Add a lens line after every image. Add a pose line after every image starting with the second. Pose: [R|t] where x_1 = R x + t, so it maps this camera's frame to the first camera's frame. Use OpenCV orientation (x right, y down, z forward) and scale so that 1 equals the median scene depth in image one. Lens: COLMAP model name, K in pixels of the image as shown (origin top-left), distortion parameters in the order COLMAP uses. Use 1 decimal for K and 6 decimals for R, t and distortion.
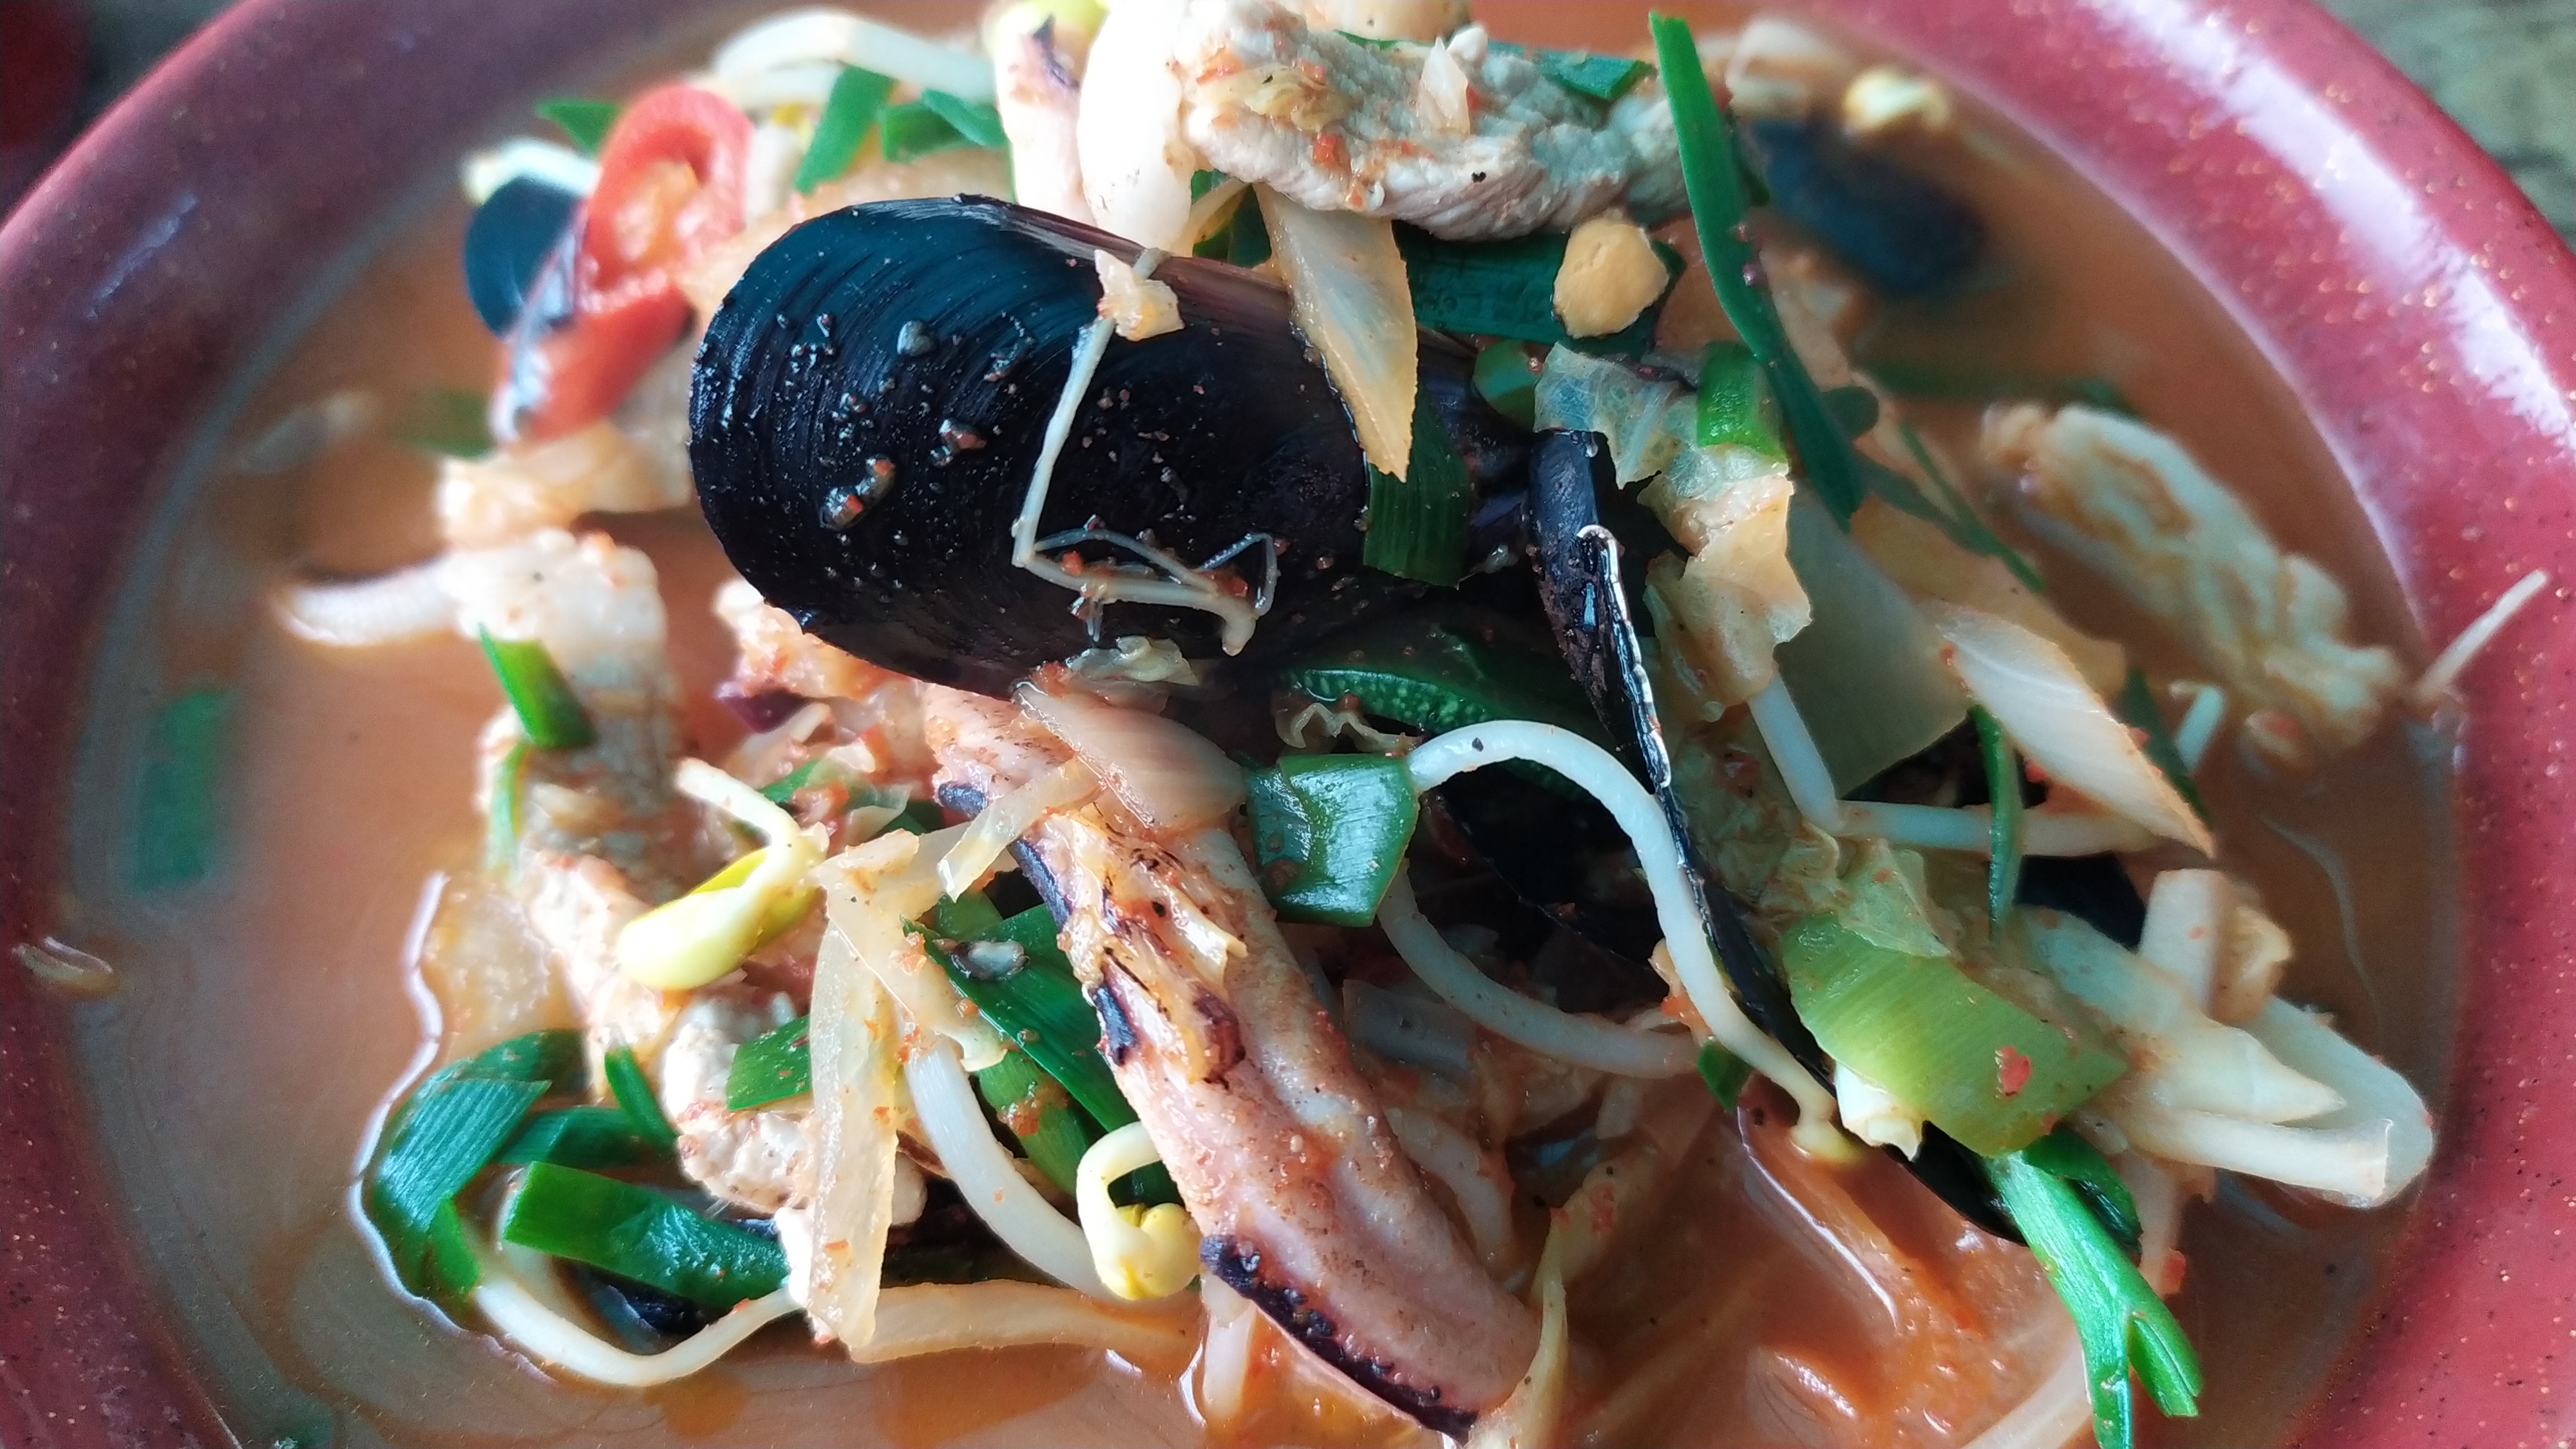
lens RADIAL K [[1773.2, 0, 1301.0], [0, 1773.2, 721.9], [0, 0, 1]] dist [-0.026104, -0.006007]
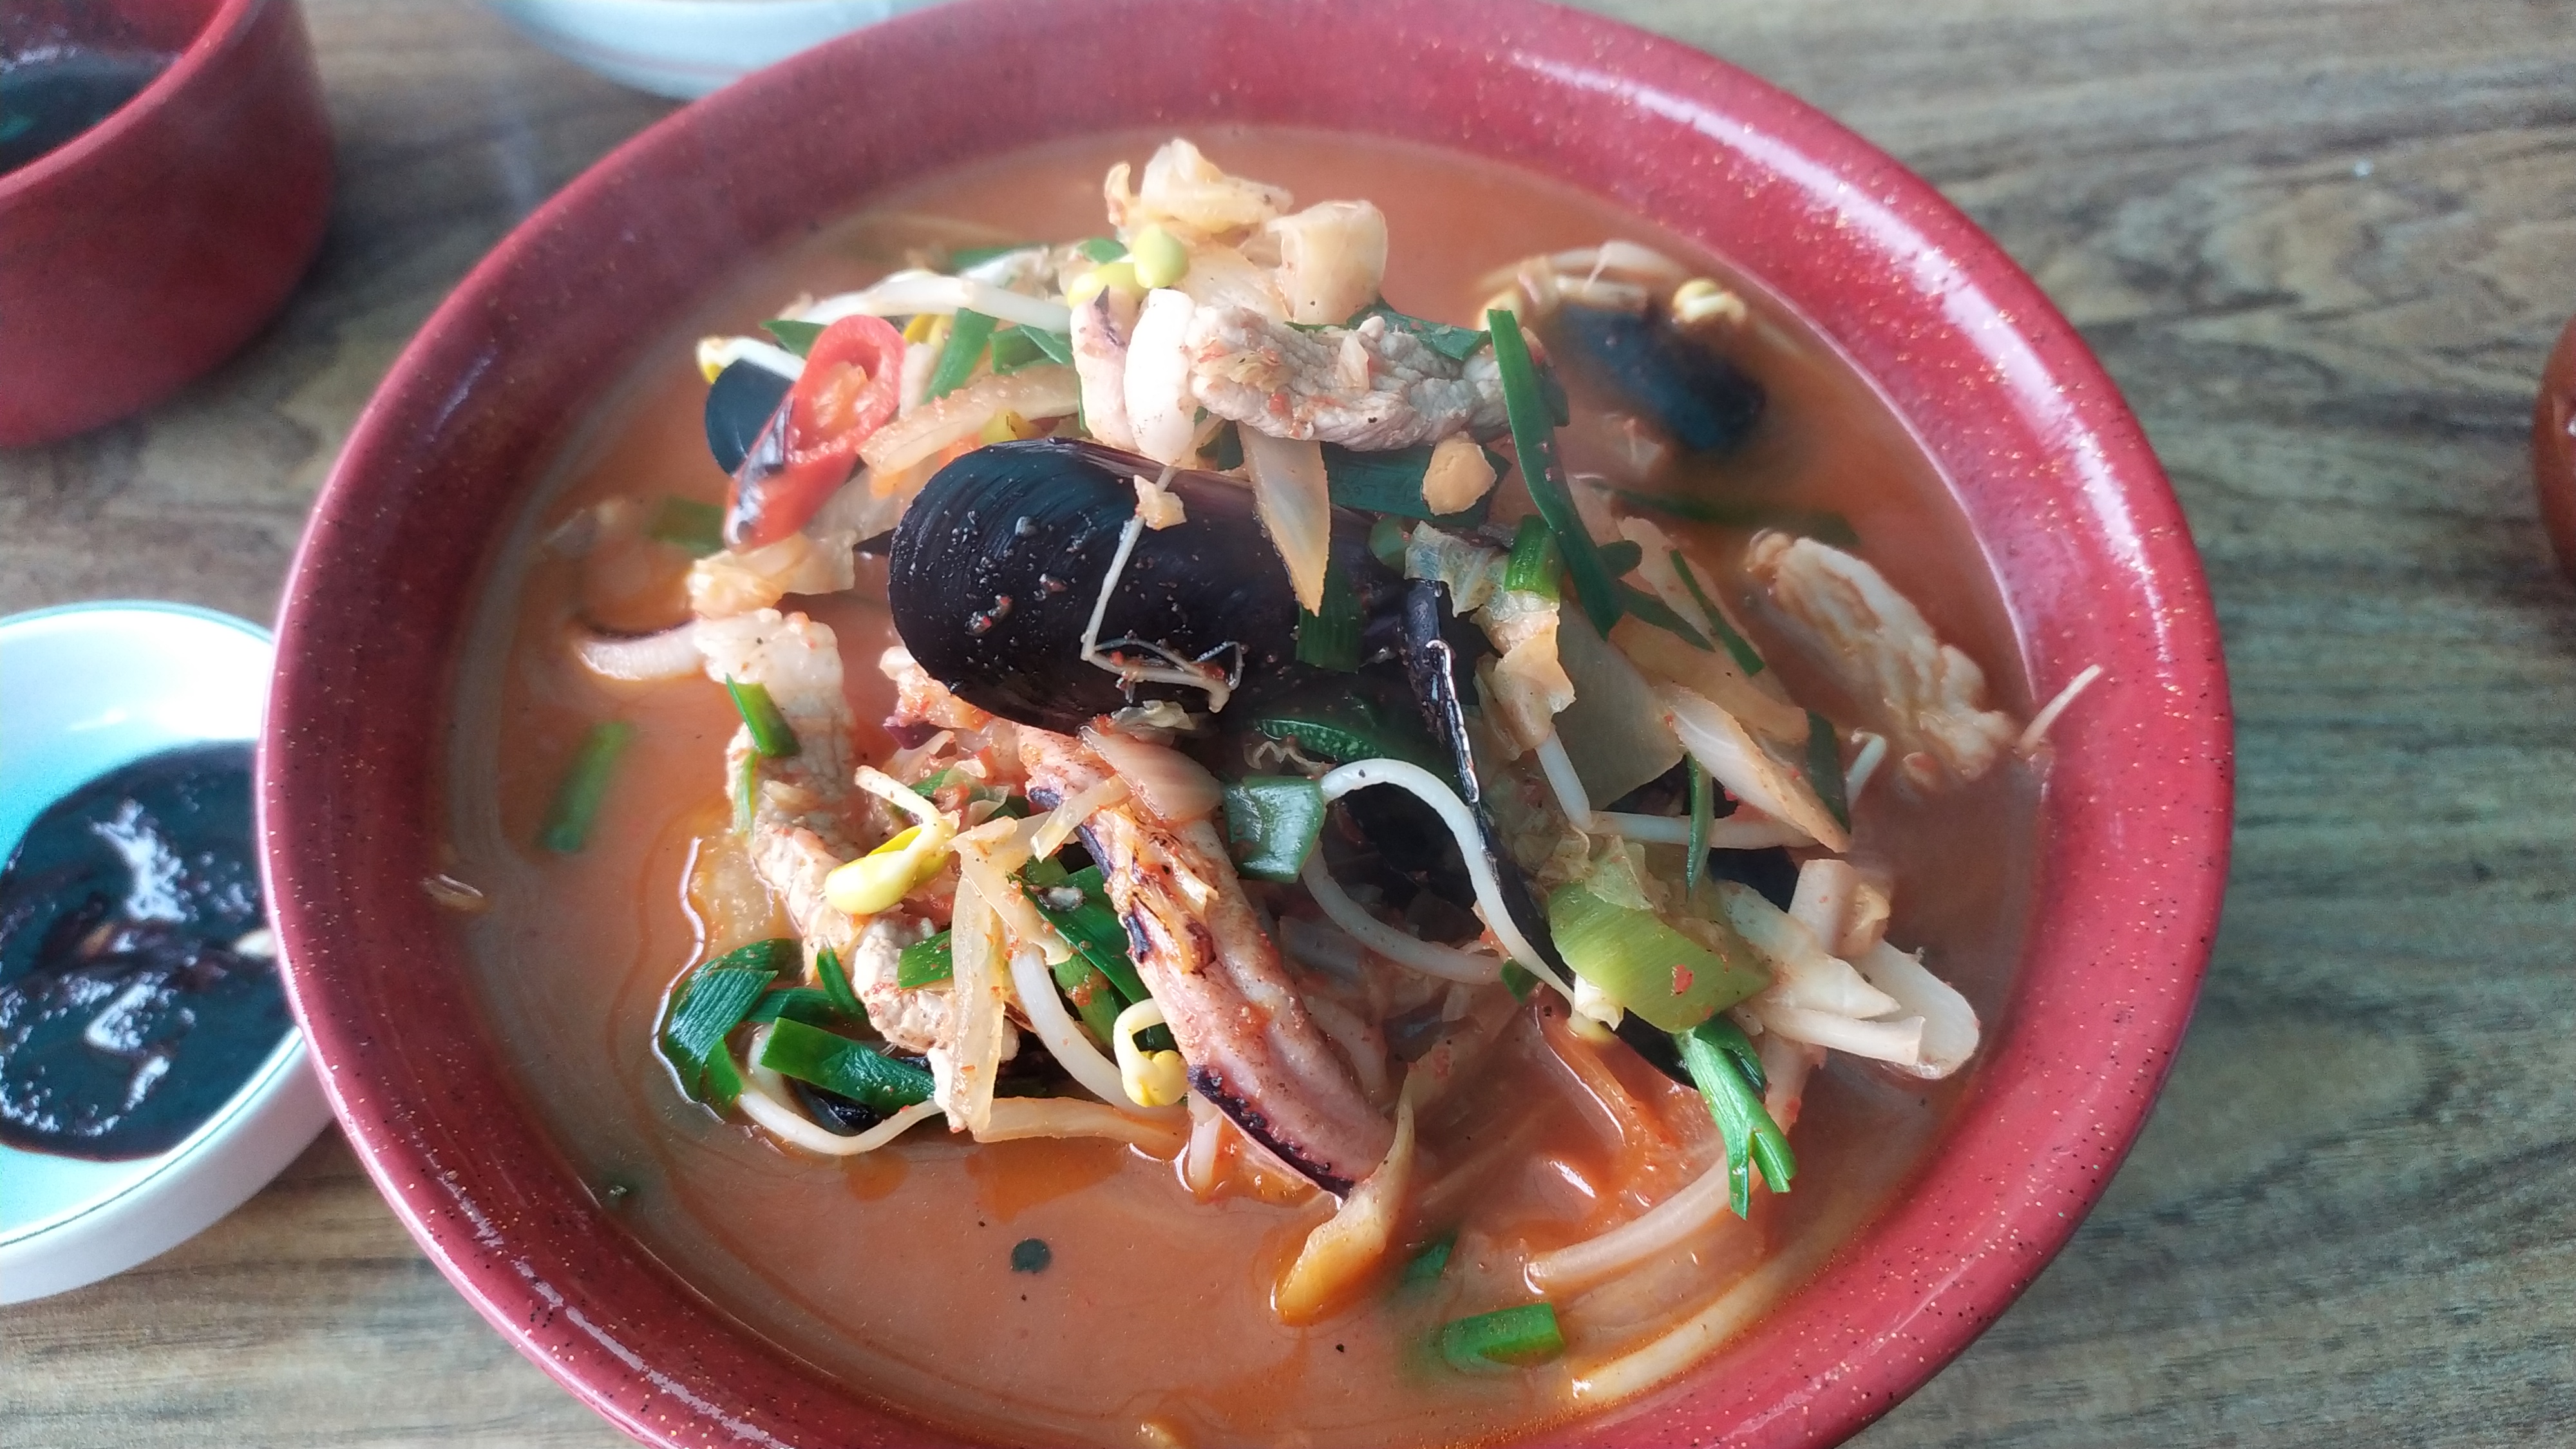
lens RADIAL K [[1773.2, 0, 1267.7], [0, 1773.2, 723.9], [0, 0, 1]] dist [-0.026104, -0.006007]
pose [[0.999357, 0.019334, -0.030195, 0.056613], [-0.018726, 0.999619, 0.020281, -0.059853], [0.030576, -0.019702, 0.999338, -0.591538]]
